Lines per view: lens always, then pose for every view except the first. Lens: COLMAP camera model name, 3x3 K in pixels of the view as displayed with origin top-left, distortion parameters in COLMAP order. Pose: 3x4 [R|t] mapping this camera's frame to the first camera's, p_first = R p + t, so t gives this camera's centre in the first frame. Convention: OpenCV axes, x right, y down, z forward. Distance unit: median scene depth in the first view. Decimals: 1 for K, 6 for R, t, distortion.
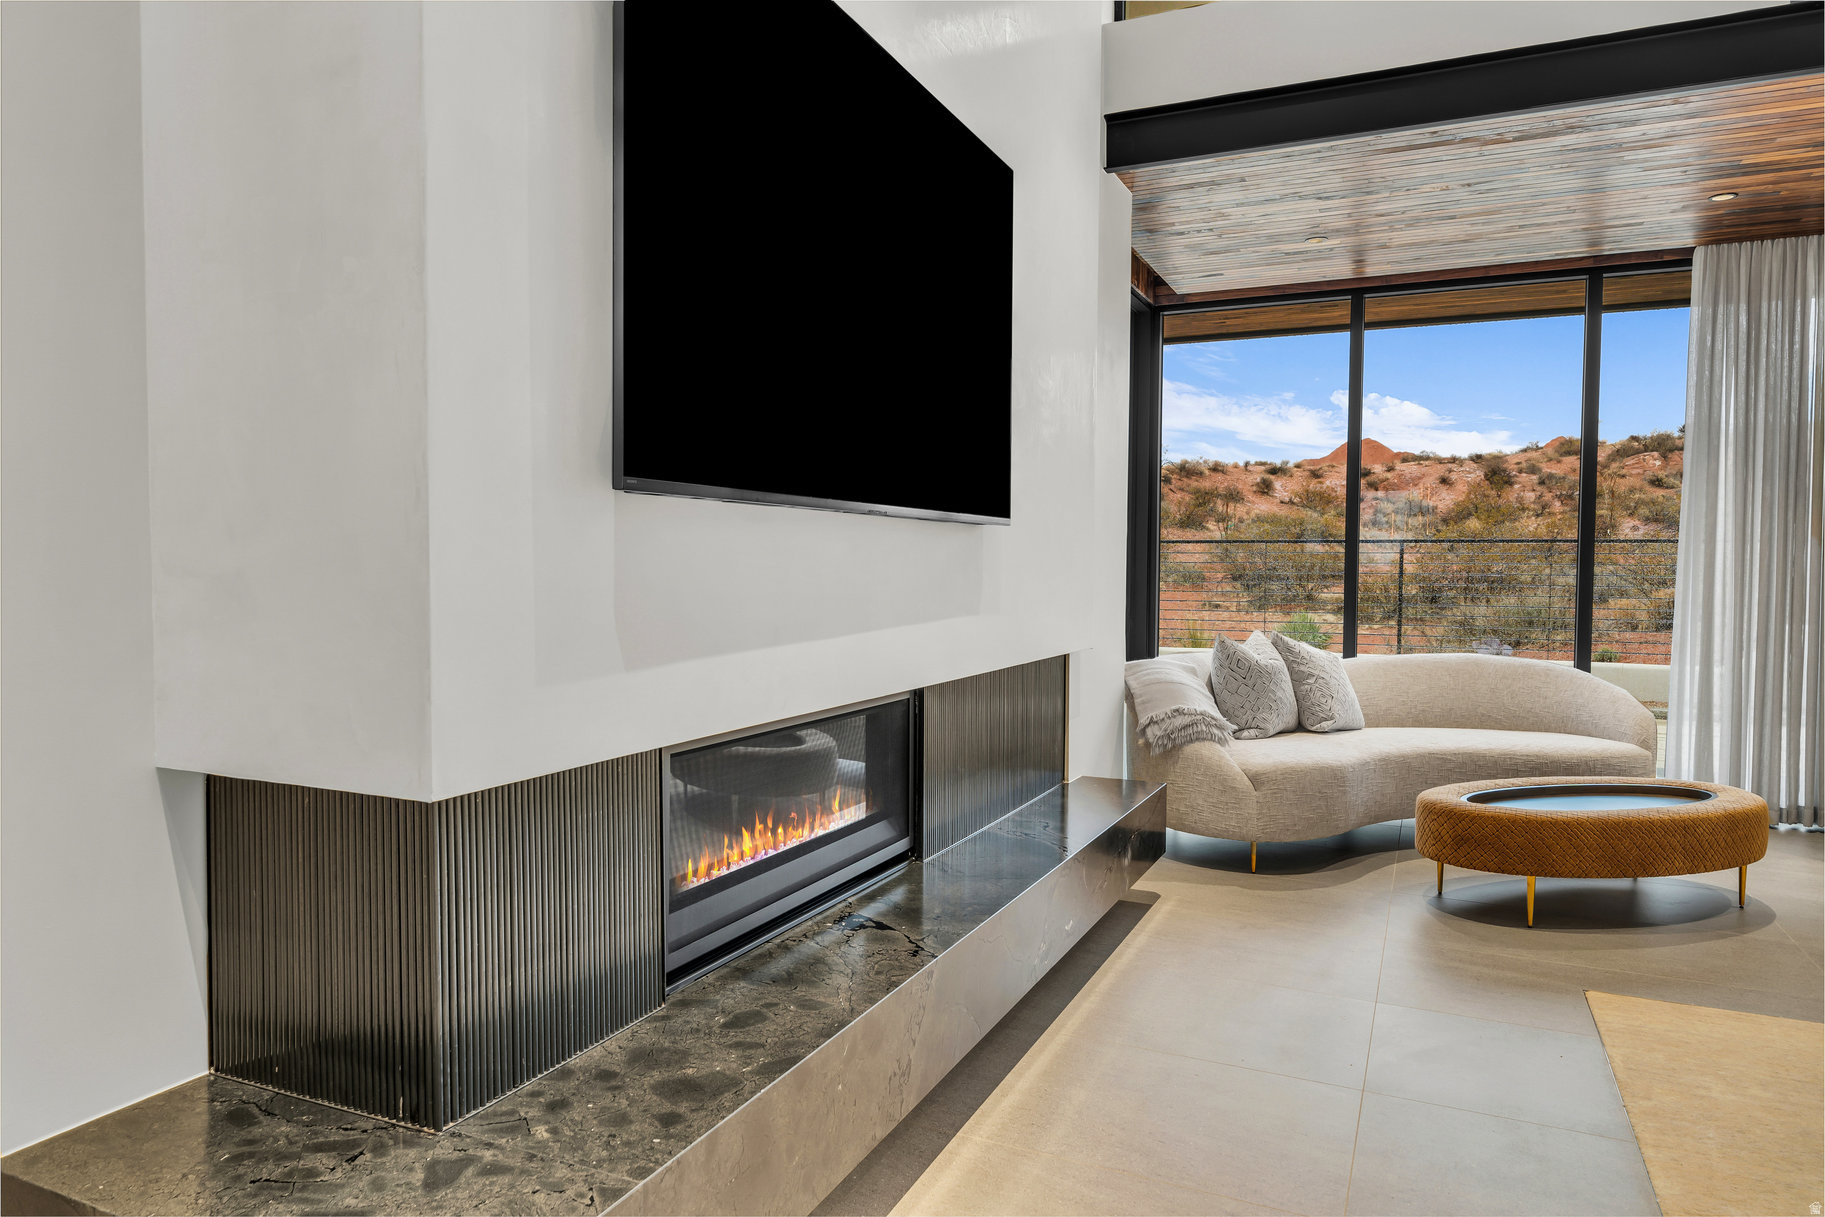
lens RADIAL K [[1148.1, 0, 912.5], [0, 1148.1, 608.5], [0, 0, 1]] dist [0.001938, 0.000549]
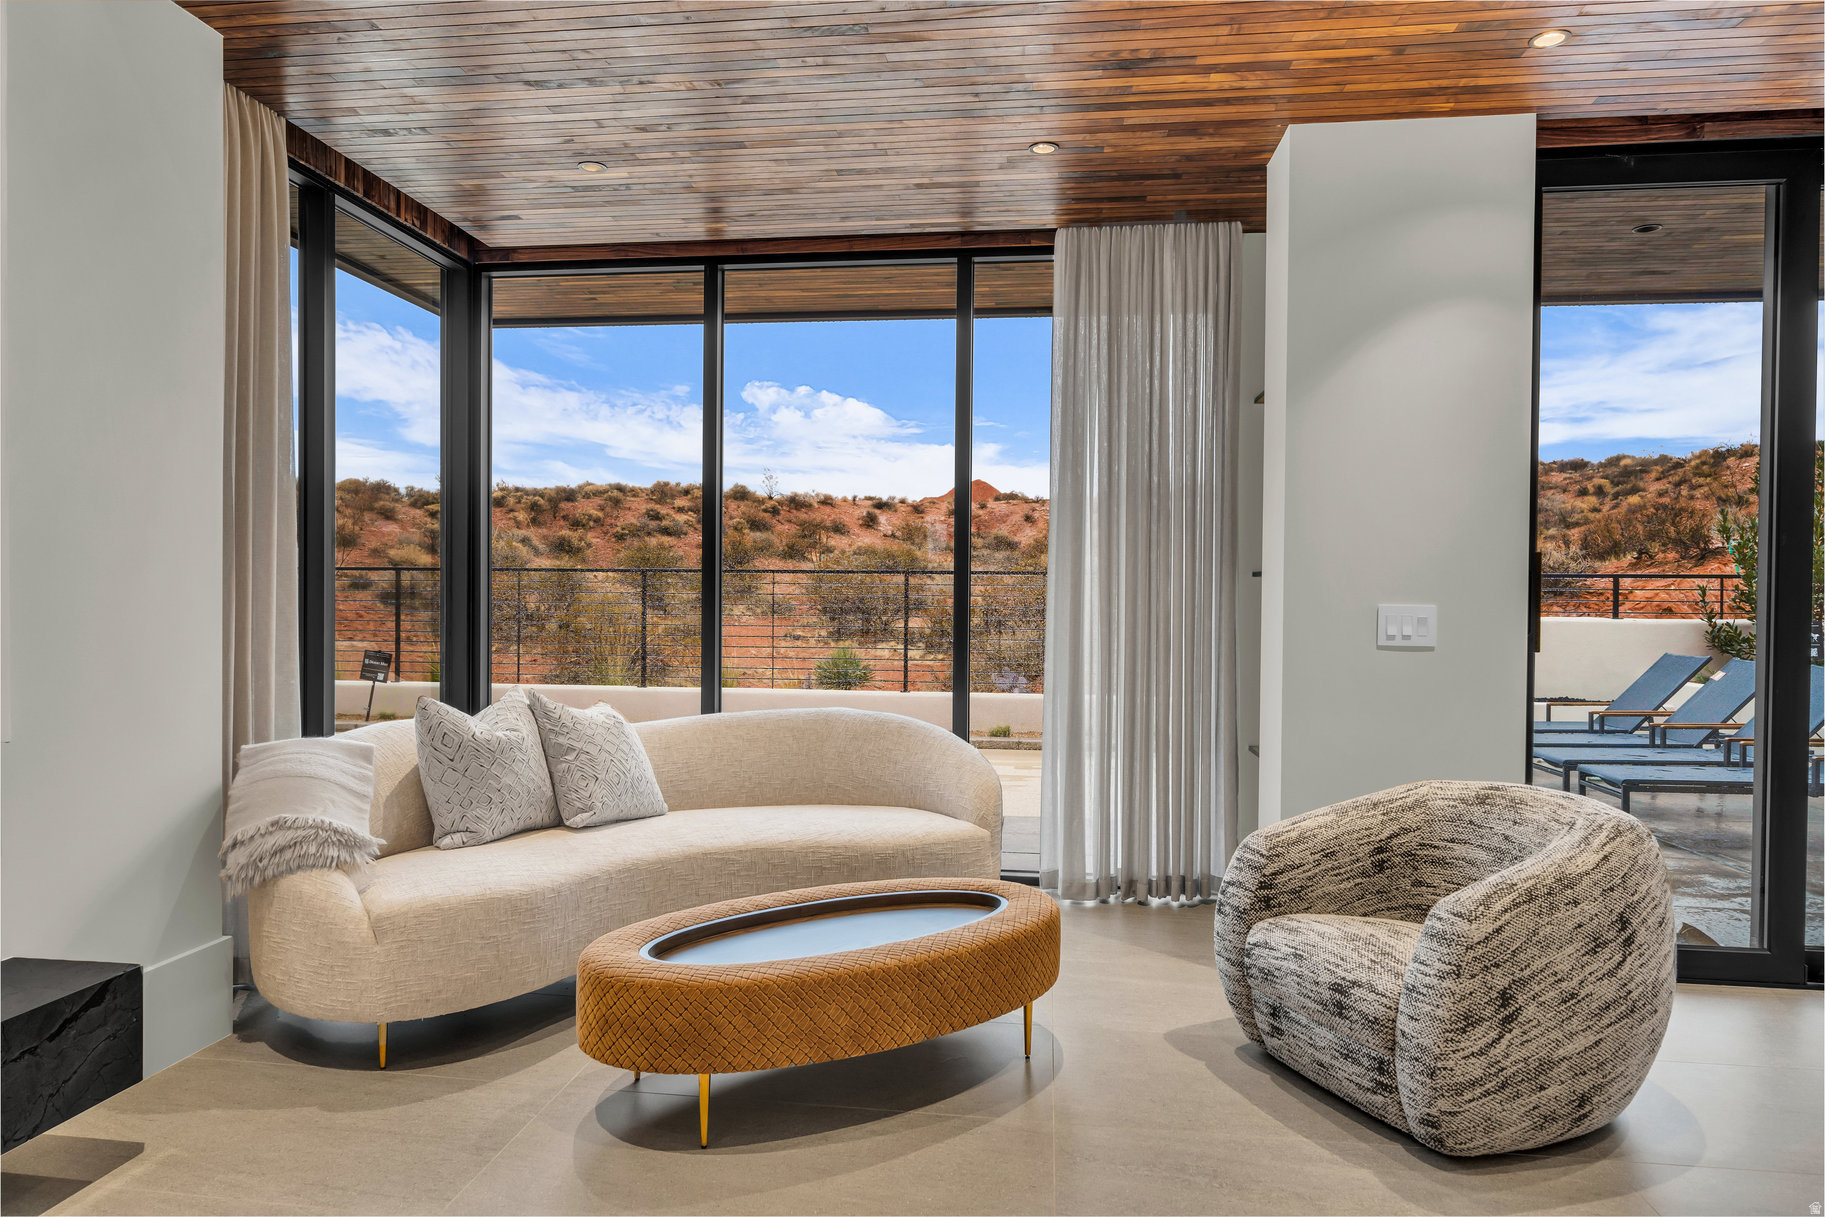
lens RADIAL K [[1110.9, 0, 912.1], [0, 1110.9, 618.1], [0, 0, 1]] dist [-0.003442, -0.001029]
pose [[0.953618, -0.004079, 0.300993, 0.323158], [0.009183, 0.999837, -0.015542, -0.011981], [-0.300880, 0.017585, 0.953500, 0.243515]]
